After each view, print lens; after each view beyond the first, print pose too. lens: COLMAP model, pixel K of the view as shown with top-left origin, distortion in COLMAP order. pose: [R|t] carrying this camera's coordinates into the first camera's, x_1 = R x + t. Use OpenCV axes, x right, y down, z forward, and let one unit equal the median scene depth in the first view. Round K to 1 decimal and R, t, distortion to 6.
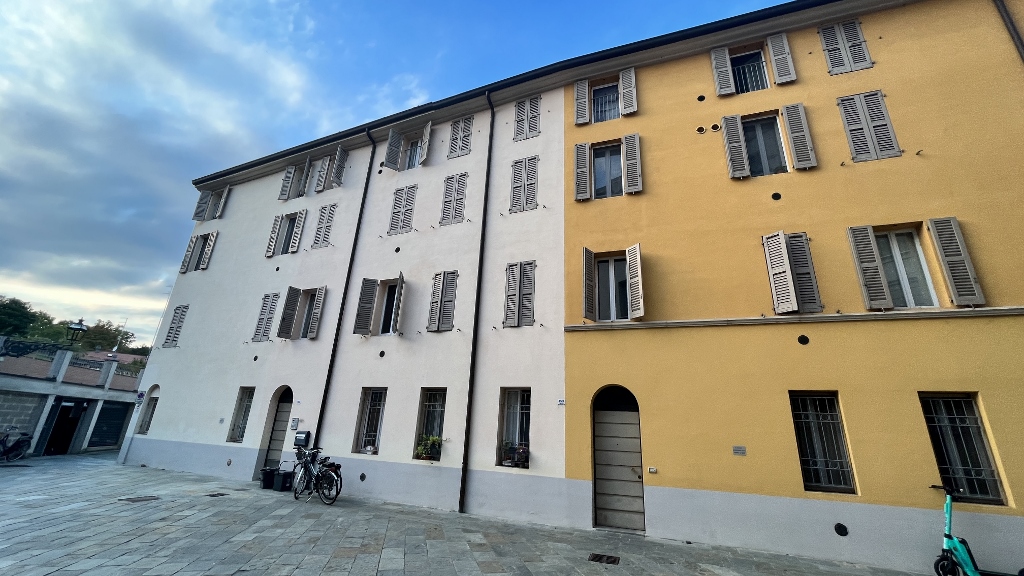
lens RADIAL K [[413.9, 0, 511.1], [0, 413.9, 285.1], [0, 0, 1]] dist [-0.001865, -0.000478]
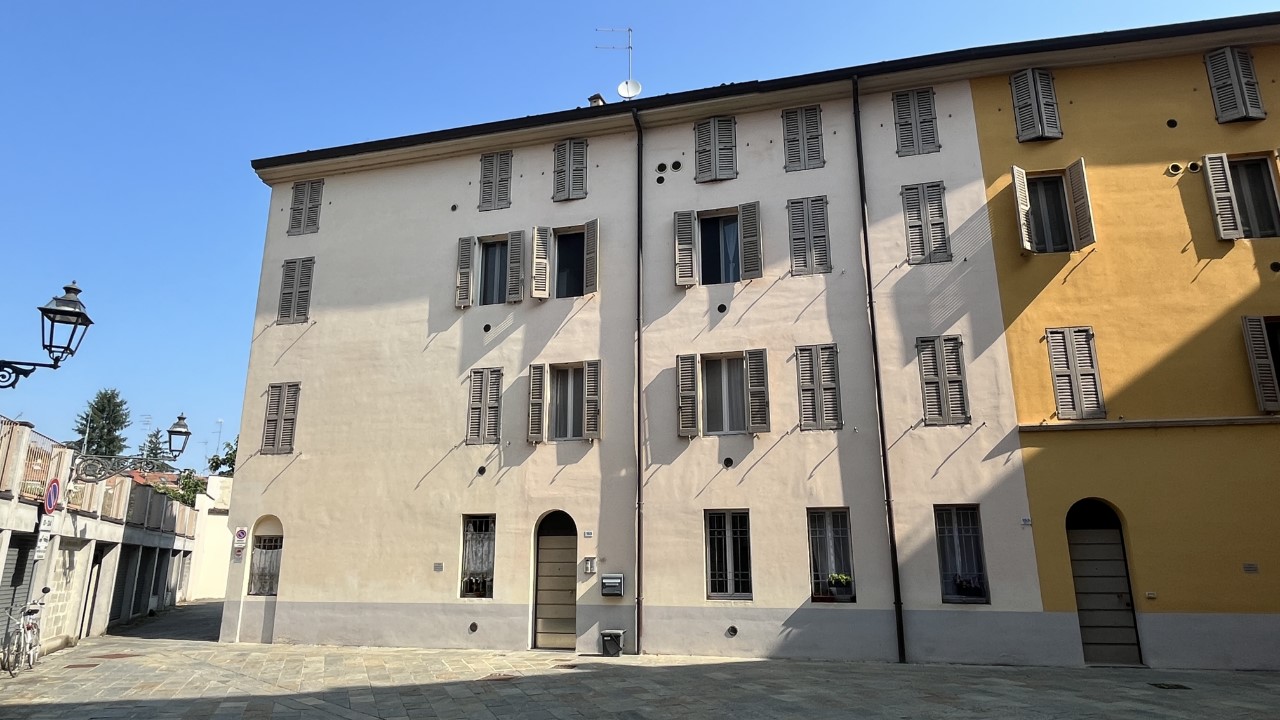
lens RADIAL K [[759.1, 0, 638.7], [0, 759.1, 362.5], [0, 0, 1]] dist [-0.000736, 0.000823]
pose [[0.985905, -0.007323, 0.167146, -0.755855], [-0.007681, 0.996007, 0.088946, -0.130262], [-0.167130, -0.088976, 0.981912, -0.255112]]
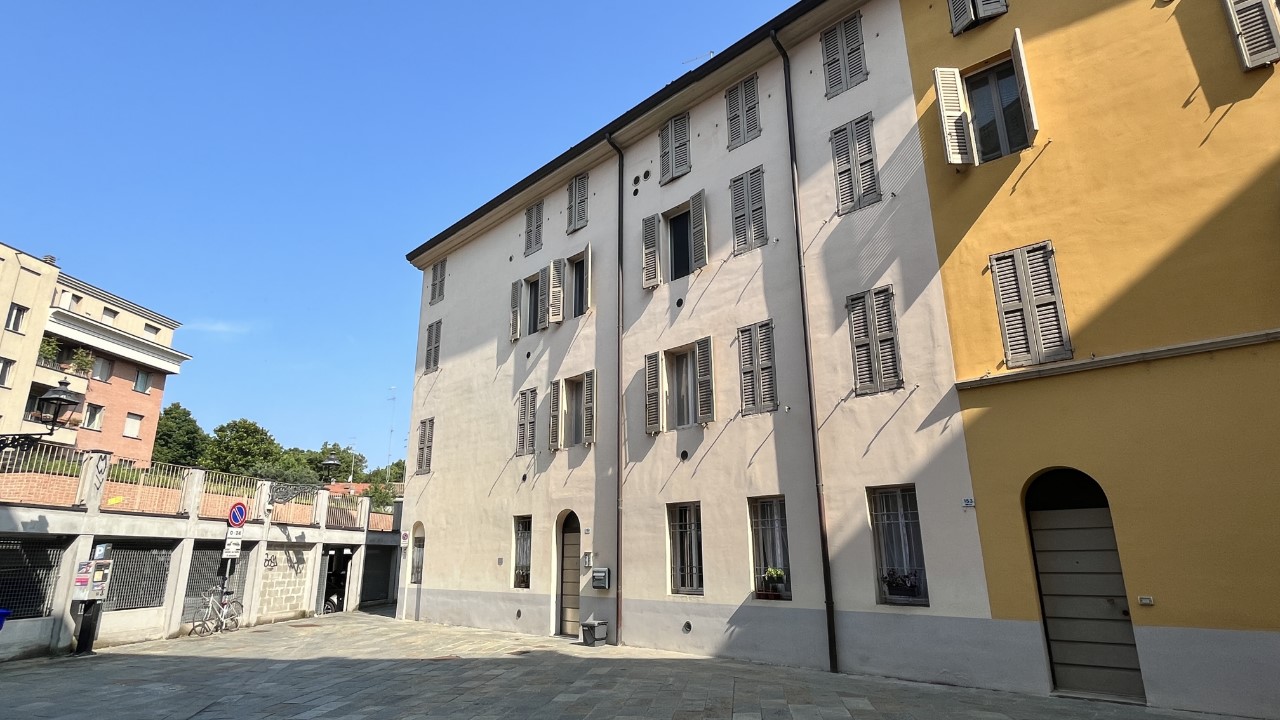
lens RADIAL K [[677.3, 0, 644.3], [0, 677.3, 361.1], [0, 0, 1]] dist [0.000035, -0.000010]
pose [[0.934146, -0.151659, -0.323063, 0.022518], [0.169499, 0.985143, 0.027645, -0.037920], [0.314071, -0.080583, 0.945973, -0.105736]]
